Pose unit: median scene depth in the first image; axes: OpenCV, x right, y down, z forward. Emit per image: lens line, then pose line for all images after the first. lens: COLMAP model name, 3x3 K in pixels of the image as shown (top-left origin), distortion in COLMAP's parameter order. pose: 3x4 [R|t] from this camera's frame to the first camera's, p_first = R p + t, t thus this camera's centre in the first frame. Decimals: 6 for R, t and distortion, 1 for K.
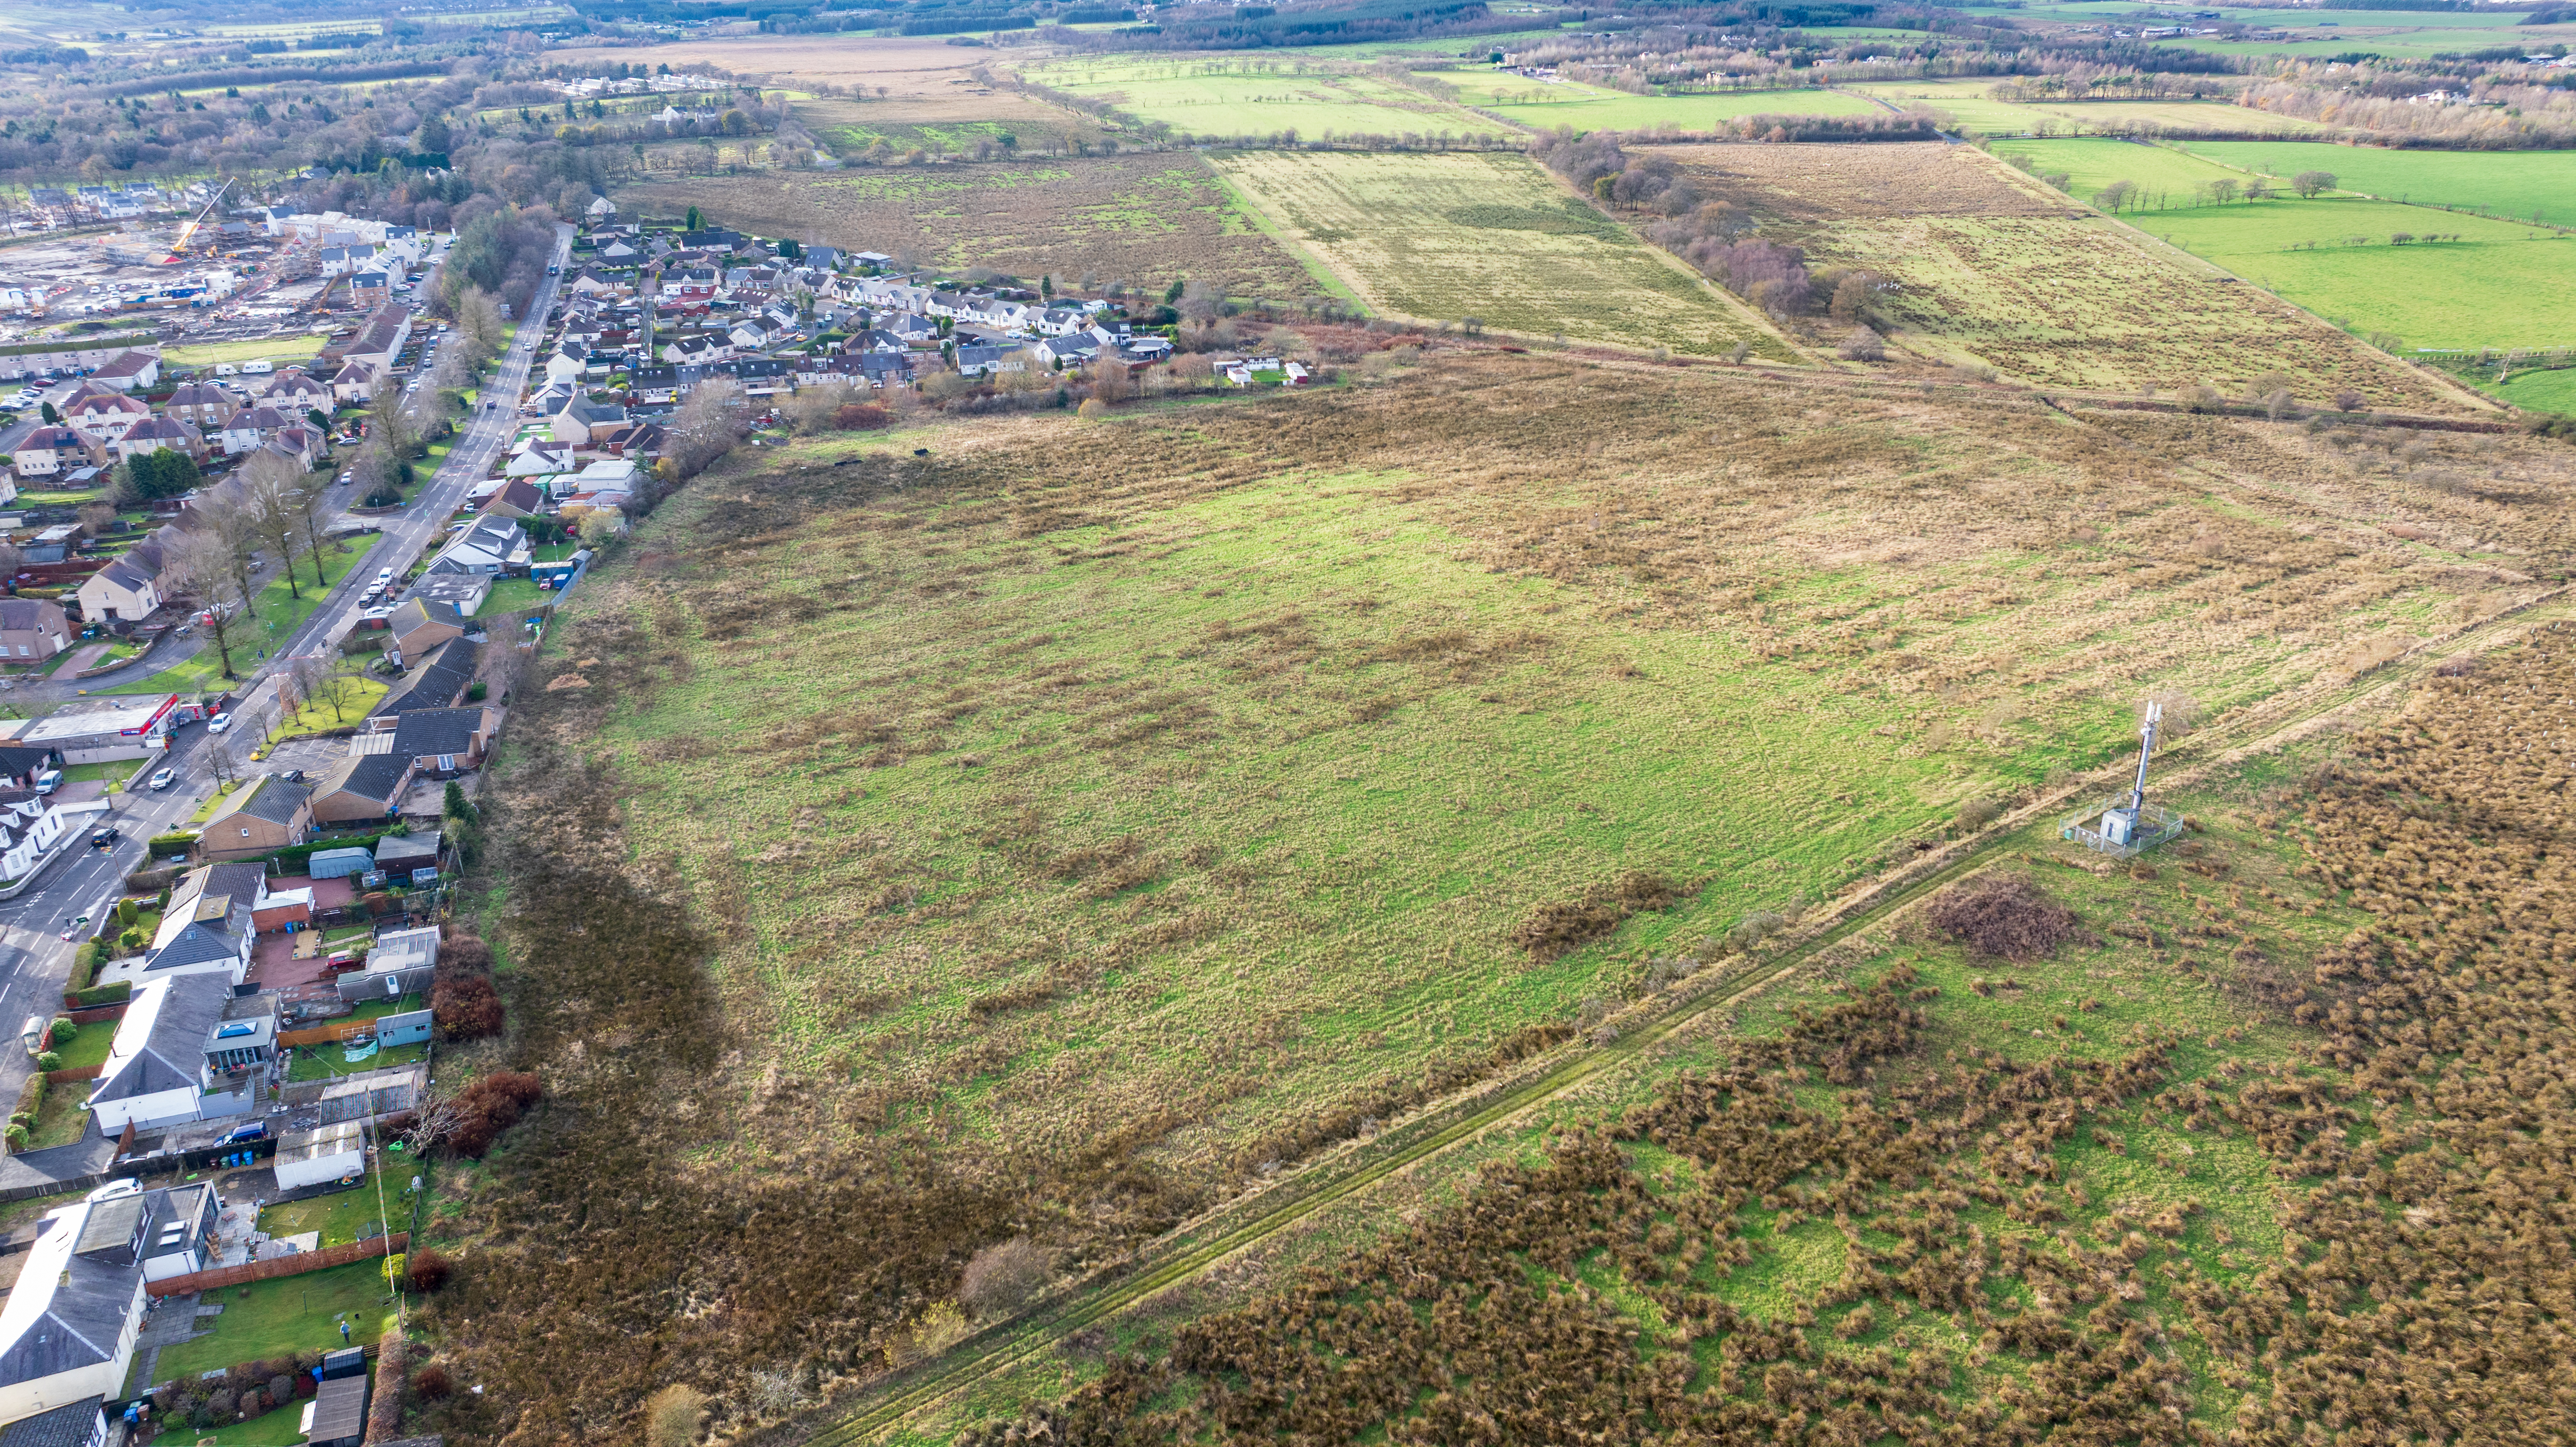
lens RADIAL K [[1818.3, 0, 1288.0], [0, 1818.3, 723.5], [0, 0, 1]] dist [-0.033979, 0.030905]
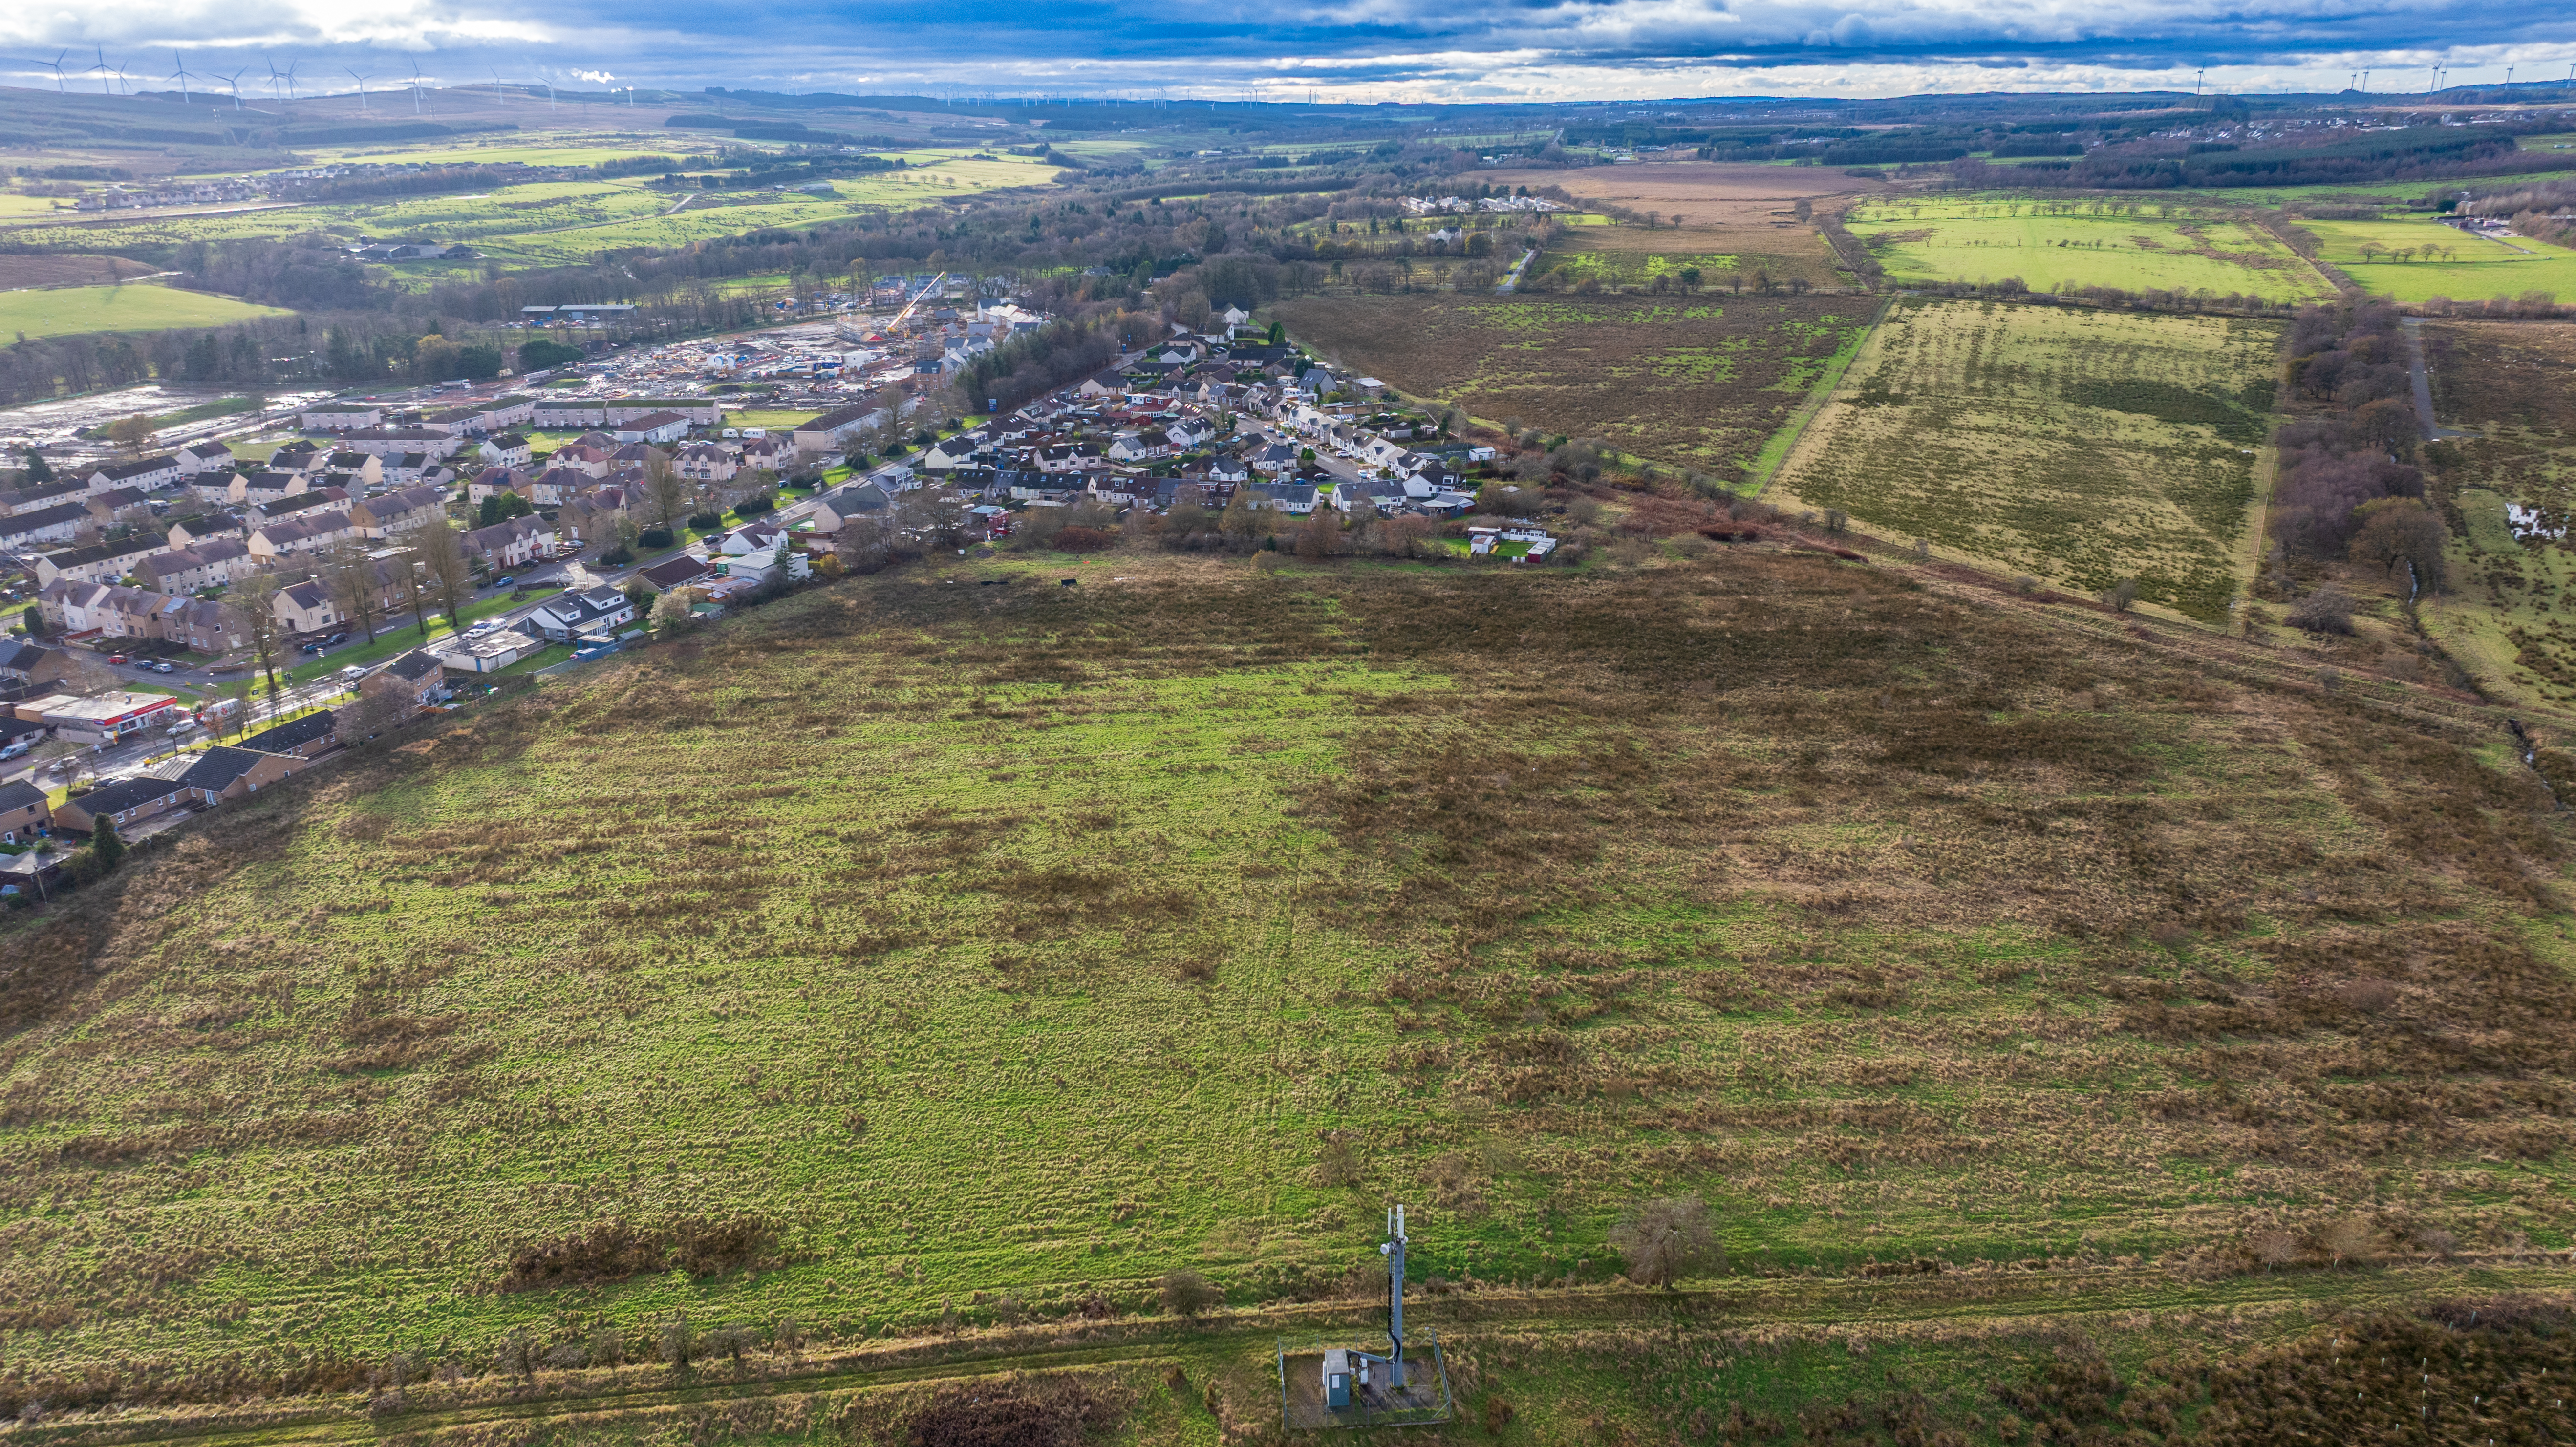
lens RADIAL K [[1818.3, 0, 1288.0], [0, 1818.3, 723.5], [0, 0, 1]] dist [-0.033979, 0.030905]
pose [[0.852994, 0.168771, -0.493879, 0.479992], [-0.199495, 0.979851, -0.009714, -0.108333], [0.482289, 0.106812, 0.869476, 0.263299]]
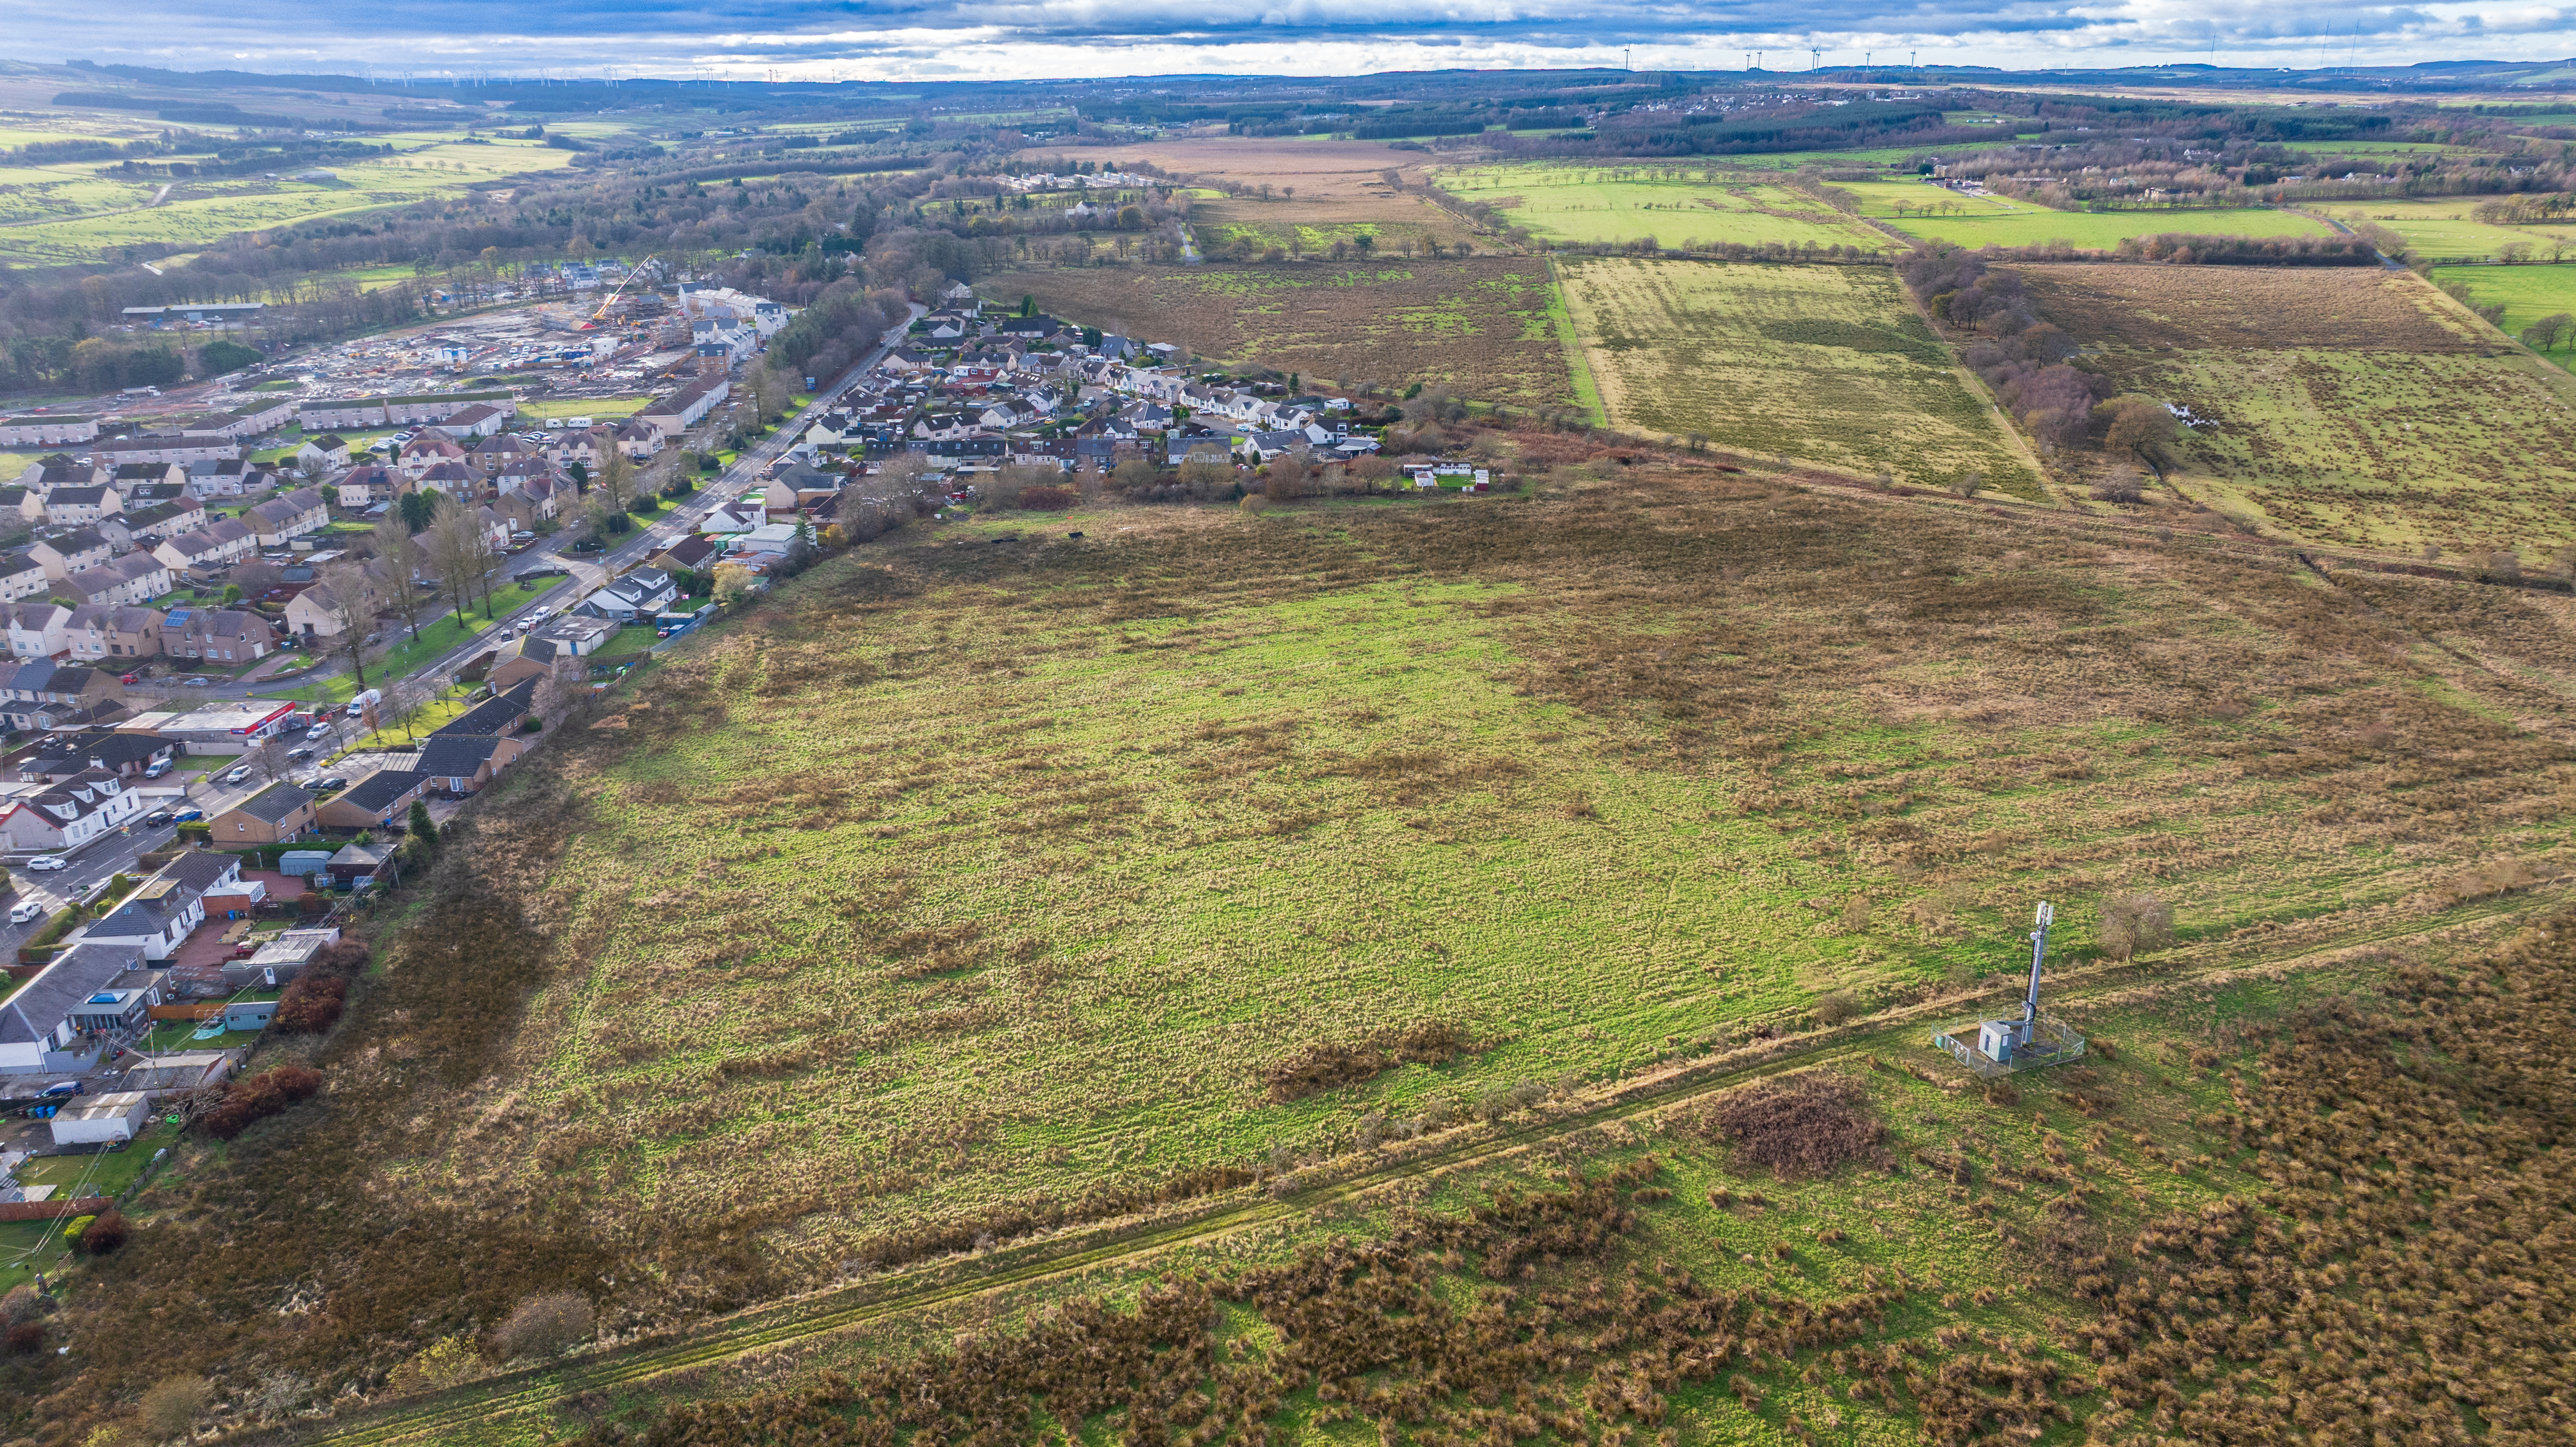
lens RADIAL K [[1818.3, 0, 1288.0], [0, 1818.3, 723.5], [0, 0, 1]] dist [-0.033979, 0.030905]
pose [[0.965299, 0.087931, -0.245899, 0.217845], [-0.100615, 0.994142, -0.039479, -0.017146], [0.240987, 0.062850, 0.968491, 0.040653]]
